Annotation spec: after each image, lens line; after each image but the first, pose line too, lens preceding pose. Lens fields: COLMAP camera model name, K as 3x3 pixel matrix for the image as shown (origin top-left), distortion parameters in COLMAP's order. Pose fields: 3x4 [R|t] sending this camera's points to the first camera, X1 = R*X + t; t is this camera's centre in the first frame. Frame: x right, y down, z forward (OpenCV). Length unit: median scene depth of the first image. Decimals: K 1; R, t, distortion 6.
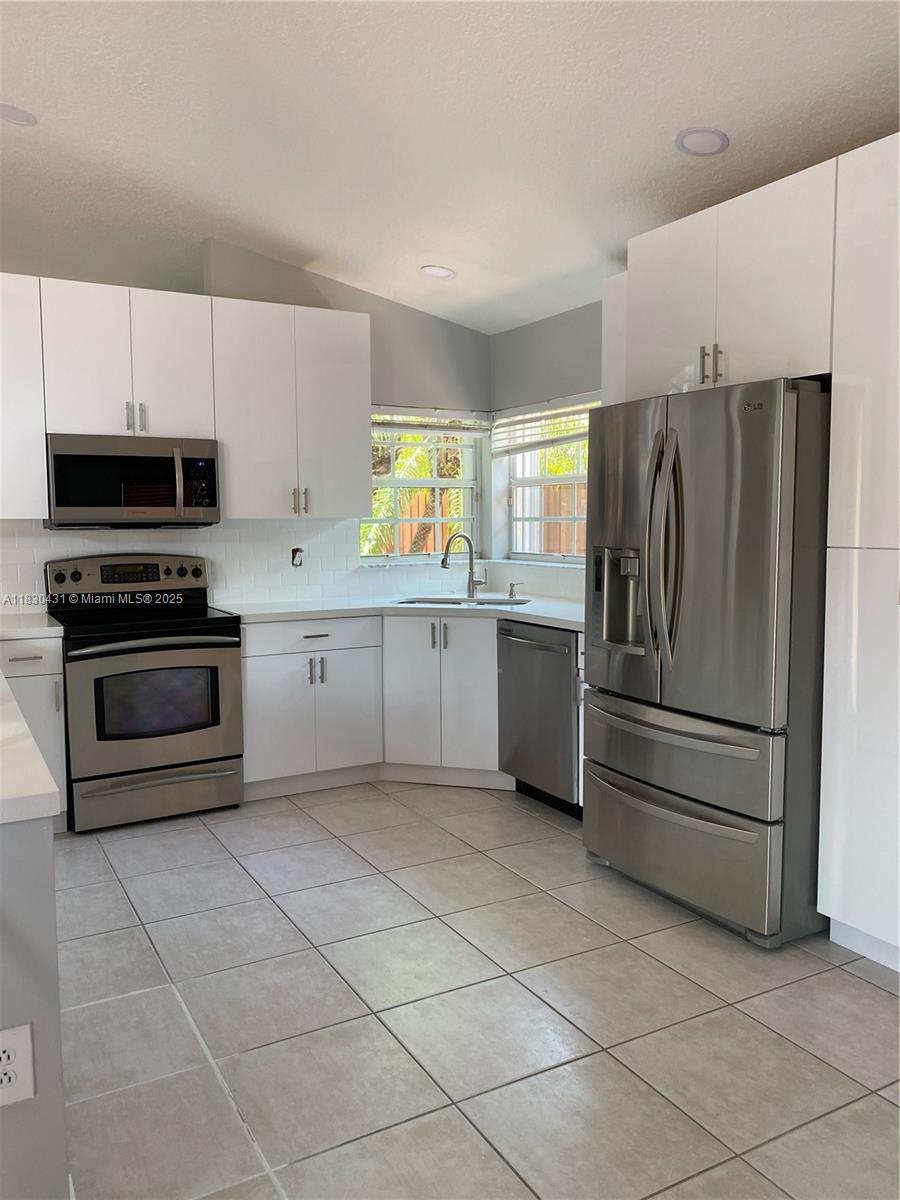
lens RADIAL K [[935.5, 0, 450.0], [0, 935.5, 600.0], [0, 0, 1]] dist [-0.001135, -0.010049]
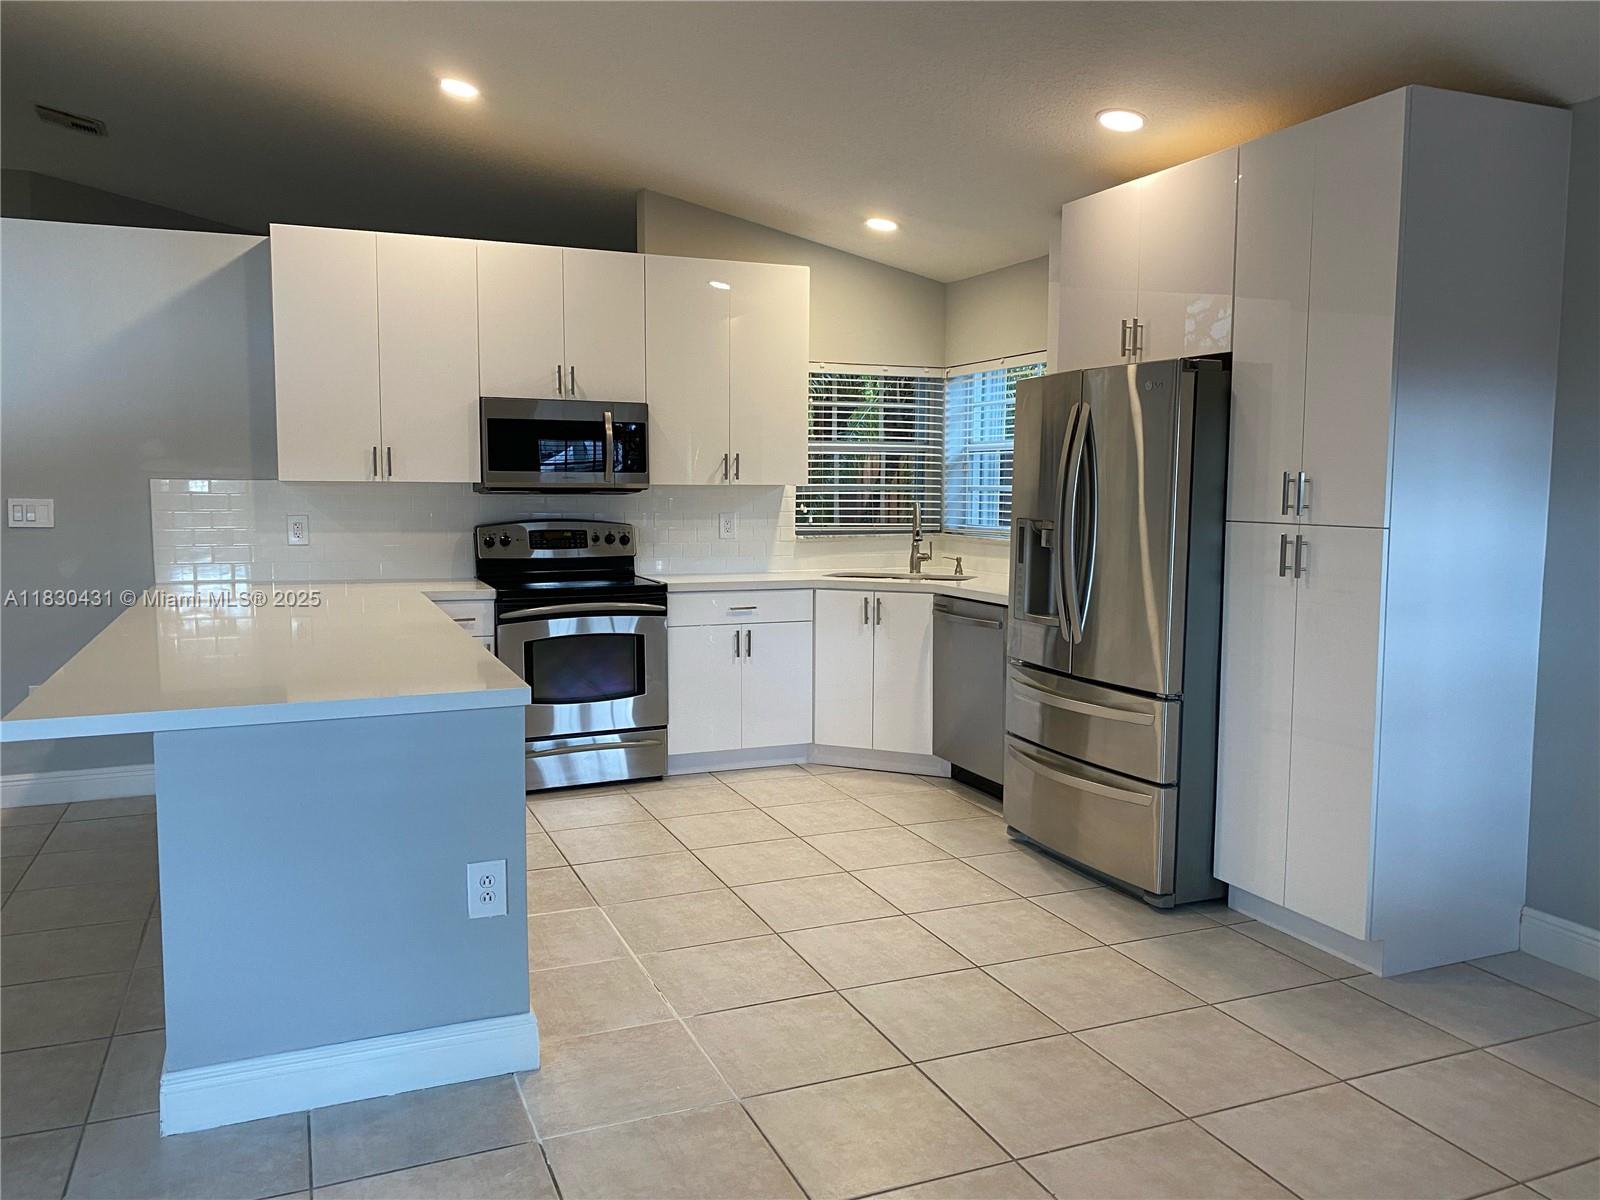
lens RADIAL K [[1247.3, 0, 800.0], [0, 1247.3, 600.0], [0, 0, 1]] dist [-0.001135, -0.010049]
pose [[0.992948, 0.022752, -0.116349, 0.068520], [-0.022222, 0.999736, 0.005850, 0.023474], [0.116451, -0.003223, 0.993191, -0.291651]]
